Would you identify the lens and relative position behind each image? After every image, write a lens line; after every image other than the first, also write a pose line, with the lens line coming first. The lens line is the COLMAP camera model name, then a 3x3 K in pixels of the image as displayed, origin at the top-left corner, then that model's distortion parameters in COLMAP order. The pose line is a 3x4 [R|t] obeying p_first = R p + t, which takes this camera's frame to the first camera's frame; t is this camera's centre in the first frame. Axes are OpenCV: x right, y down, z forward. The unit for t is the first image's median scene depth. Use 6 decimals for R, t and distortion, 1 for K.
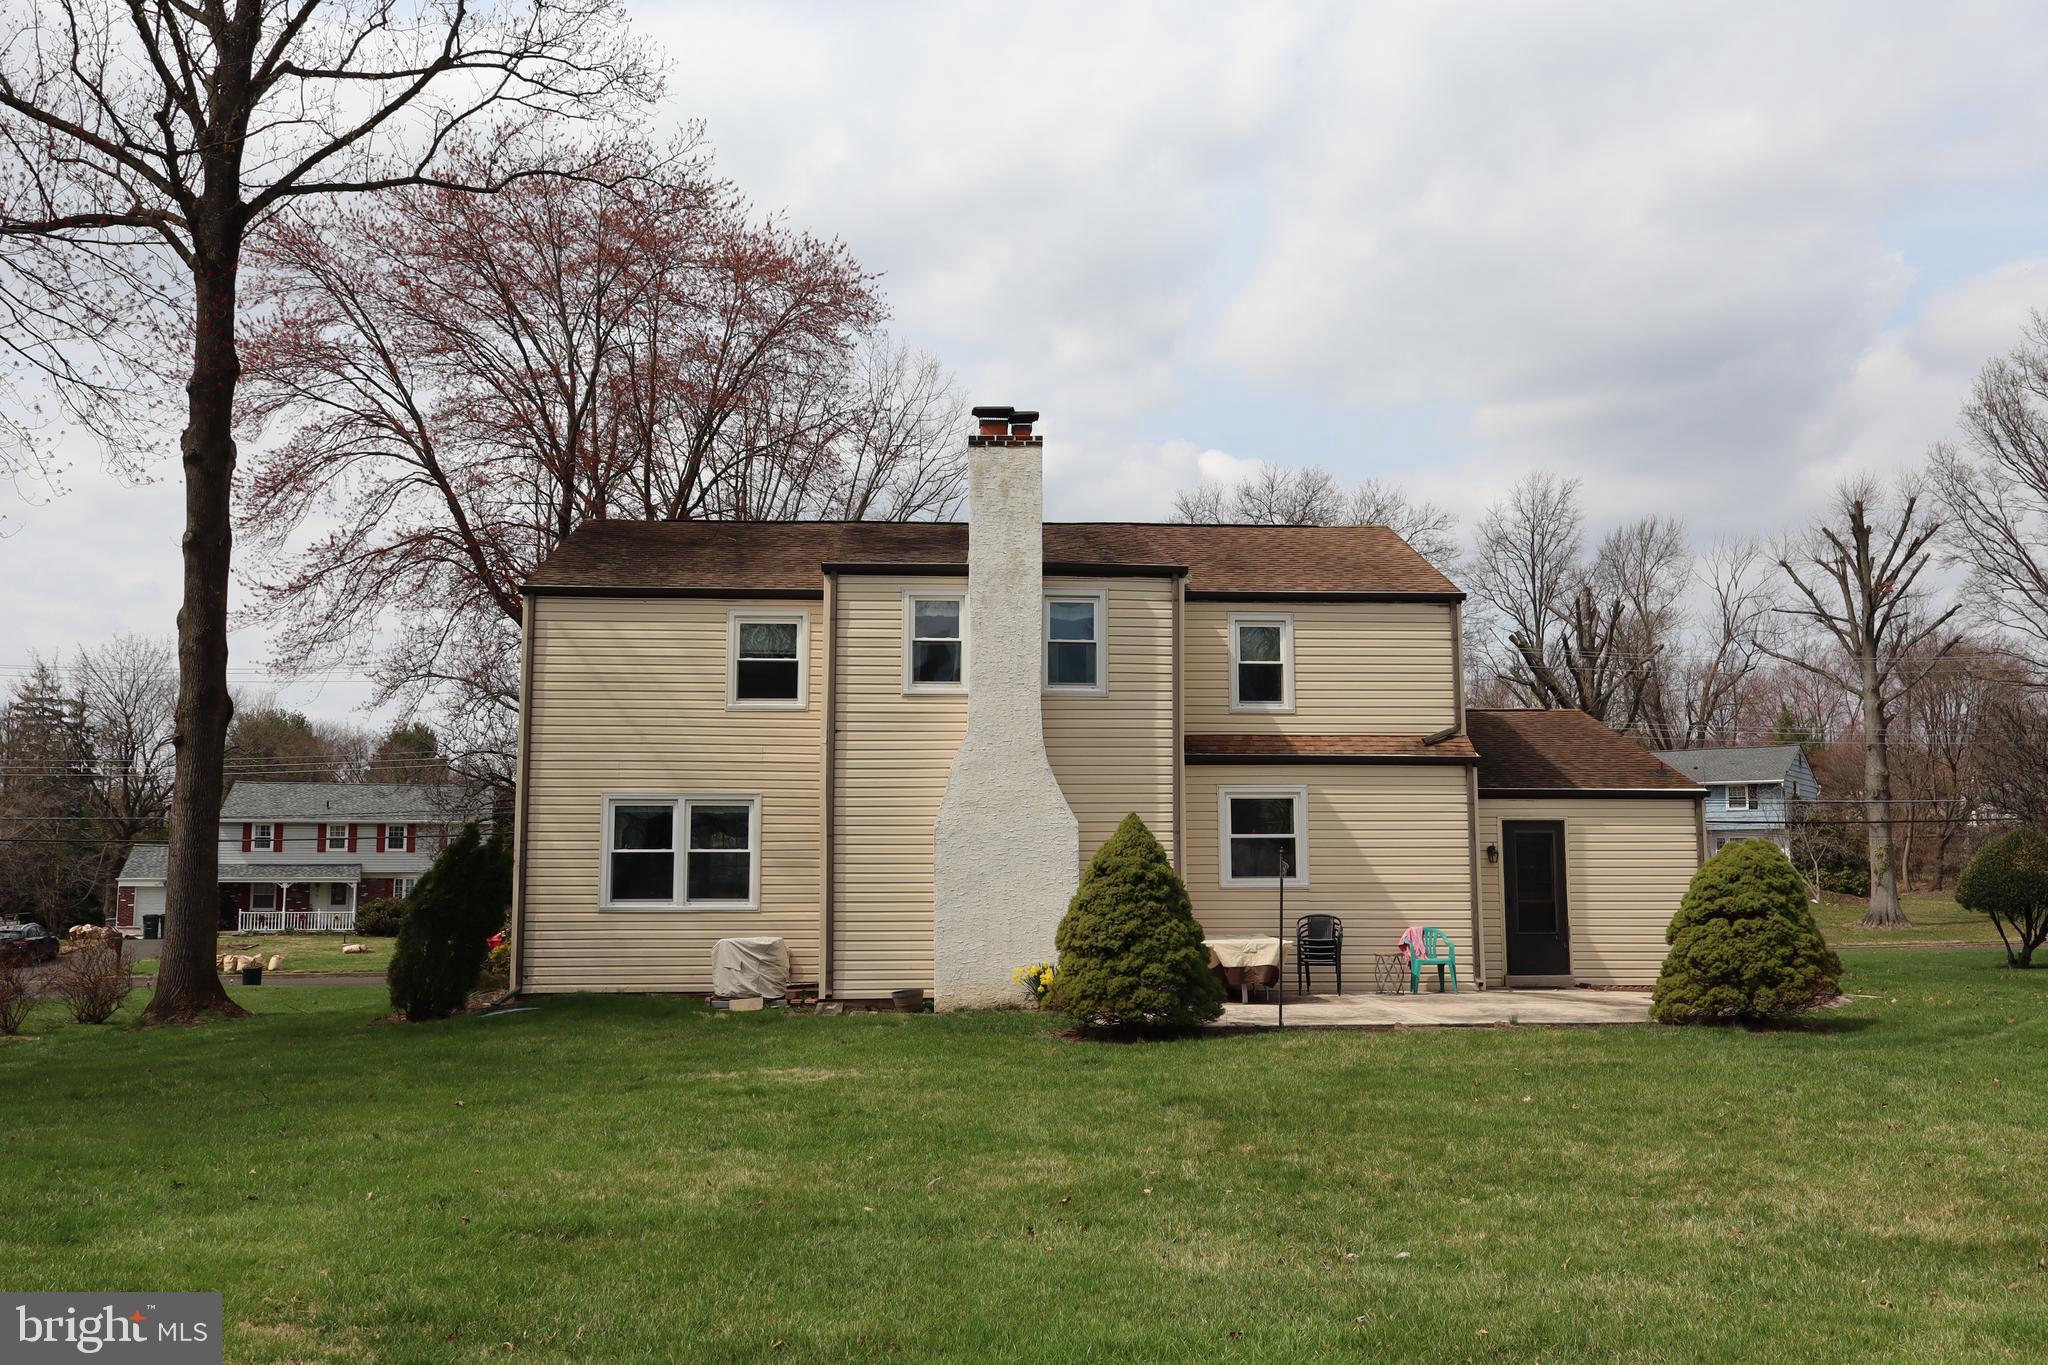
lens RADIAL K [[1780.4, 0, 1024.0], [0, 1780.4, 682.5], [0, 0, 1]] dist [0.005488, 0.013776]
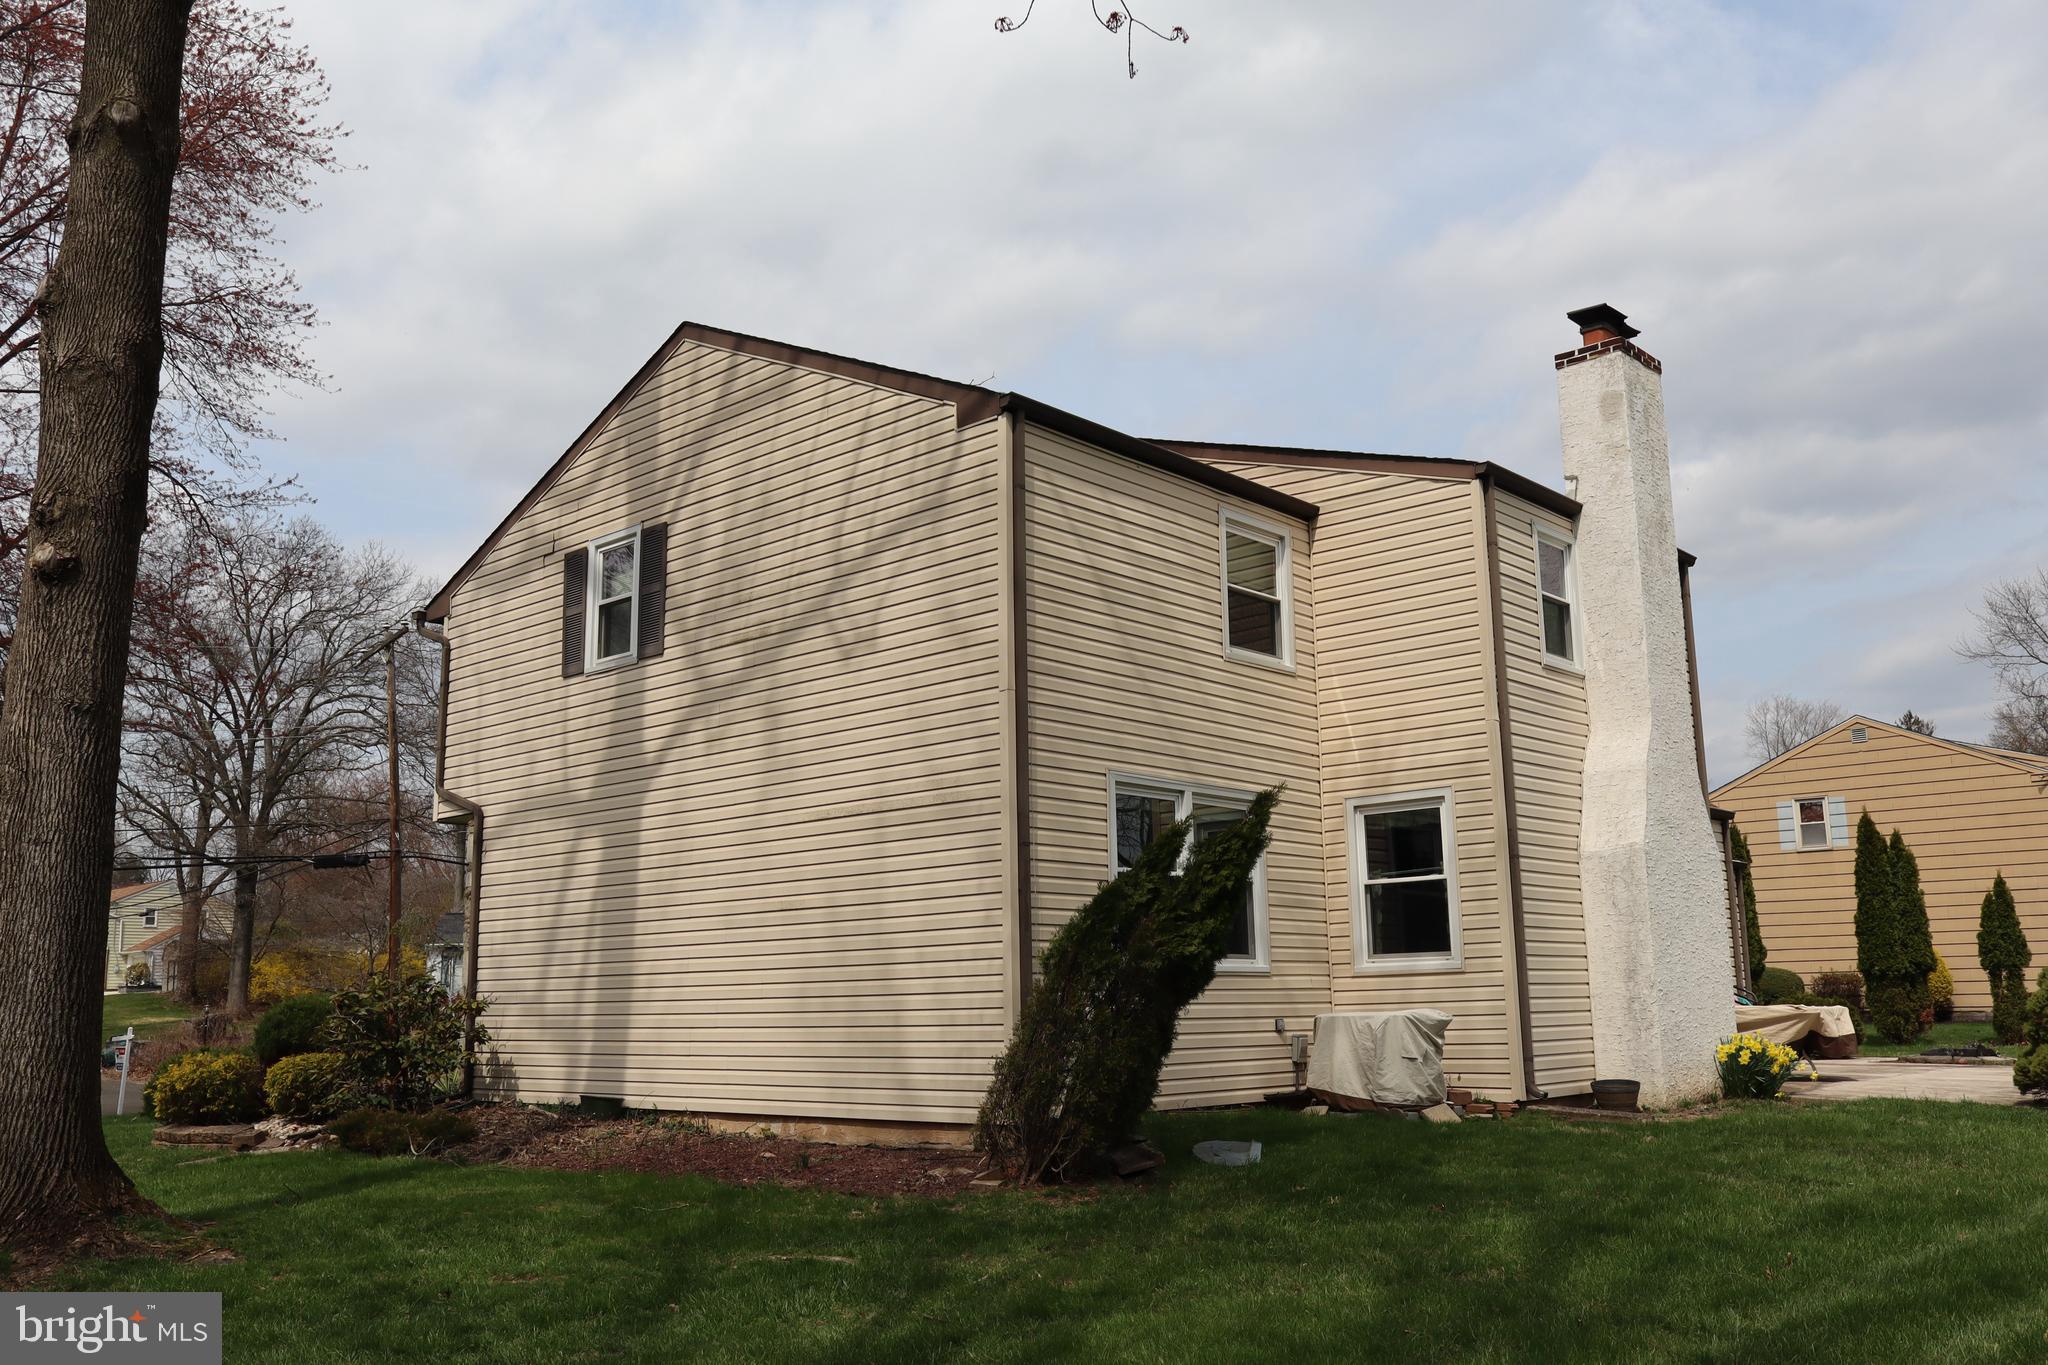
lens RADIAL K [[1705.1, 0, 1024.0], [0, 1705.1, 682.5], [0, 0, 1]] dist [-0.002862, 0.010521]
pose [[0.712162, 0.122322, 0.691276, -0.647443], [-0.071071, 0.992206, -0.102353, 0.092686], [-0.698408, 0.023762, 0.715305, 0.614191]]
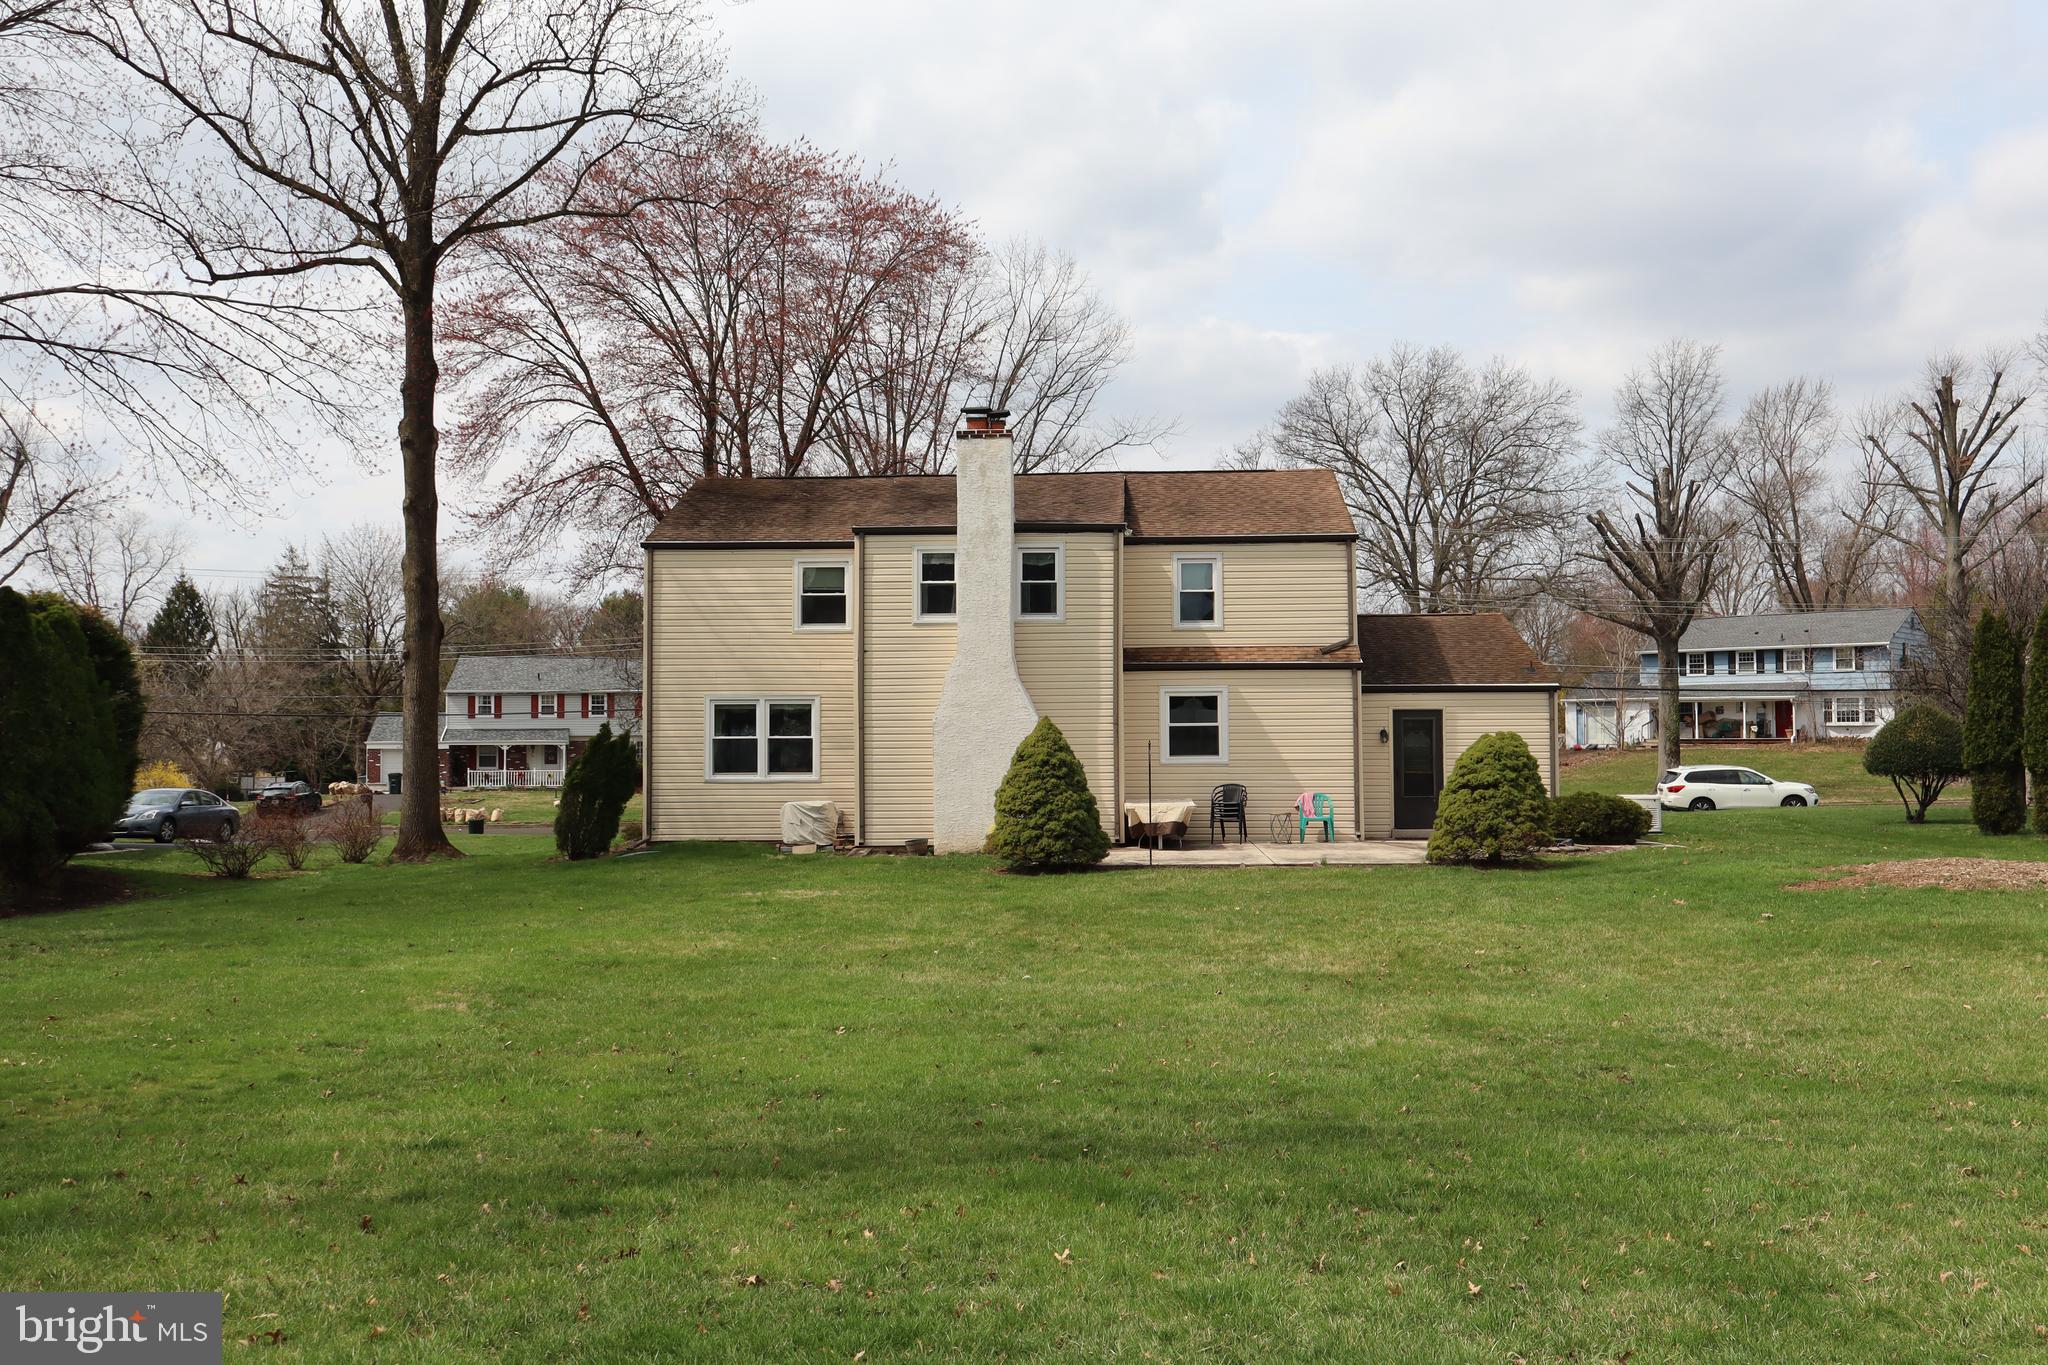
lens RADIAL K [[1780.4, 0, 1024.0], [0, 1780.4, 682.5], [0, 0, 1]] dist [0.005488, 0.013776]
pose [[0.993582, -0.007272, -0.112876, 0.157800], [0.016499, 0.996575, 0.081027, -0.053372], [0.111900, -0.082369, 0.990300, -0.315033]]
